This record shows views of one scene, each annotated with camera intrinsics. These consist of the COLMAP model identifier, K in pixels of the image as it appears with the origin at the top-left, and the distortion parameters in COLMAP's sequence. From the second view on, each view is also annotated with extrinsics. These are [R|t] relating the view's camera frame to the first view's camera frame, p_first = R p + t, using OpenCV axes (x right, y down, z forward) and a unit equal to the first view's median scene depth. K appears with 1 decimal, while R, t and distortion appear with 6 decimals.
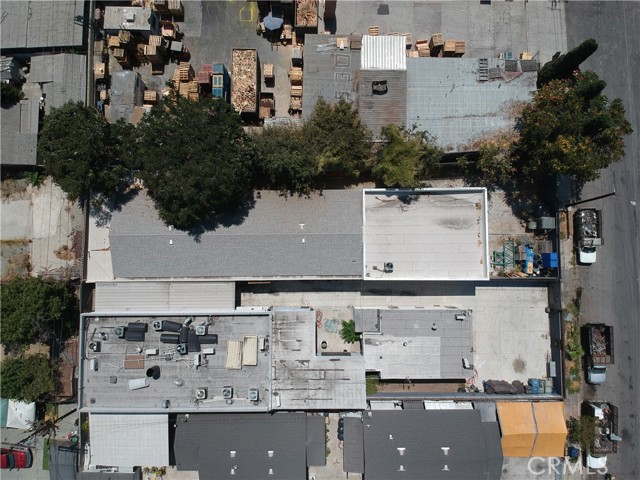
lens RADIAL K [[467.2, 0, 316.3], [0, 467.2, 228.6], [0, 0, 1]] dist [0.000659, -0.051765]
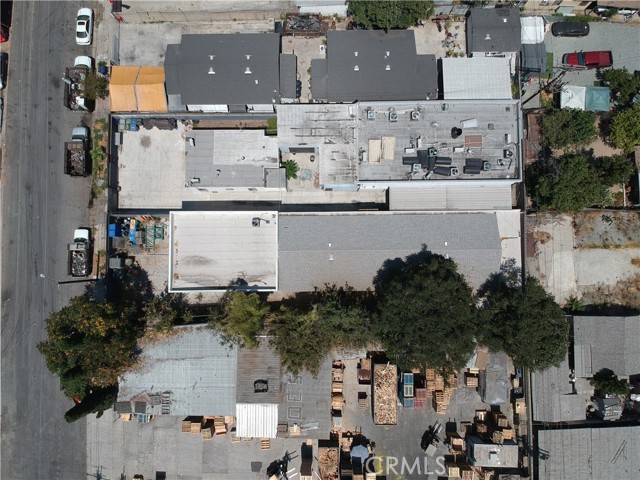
lens RADIAL K [[467.2, 0, 318.8], [0, 467.2, 237.7], [0, 0, 1]] dist [0.000659, -0.051765]
pose [[-0.999878, 0.000806, 0.015612, -0.017298], [0.001150, -0.992171, 0.124881, -0.093383], [0.015590, 0.124884, 0.992049, -0.130726]]
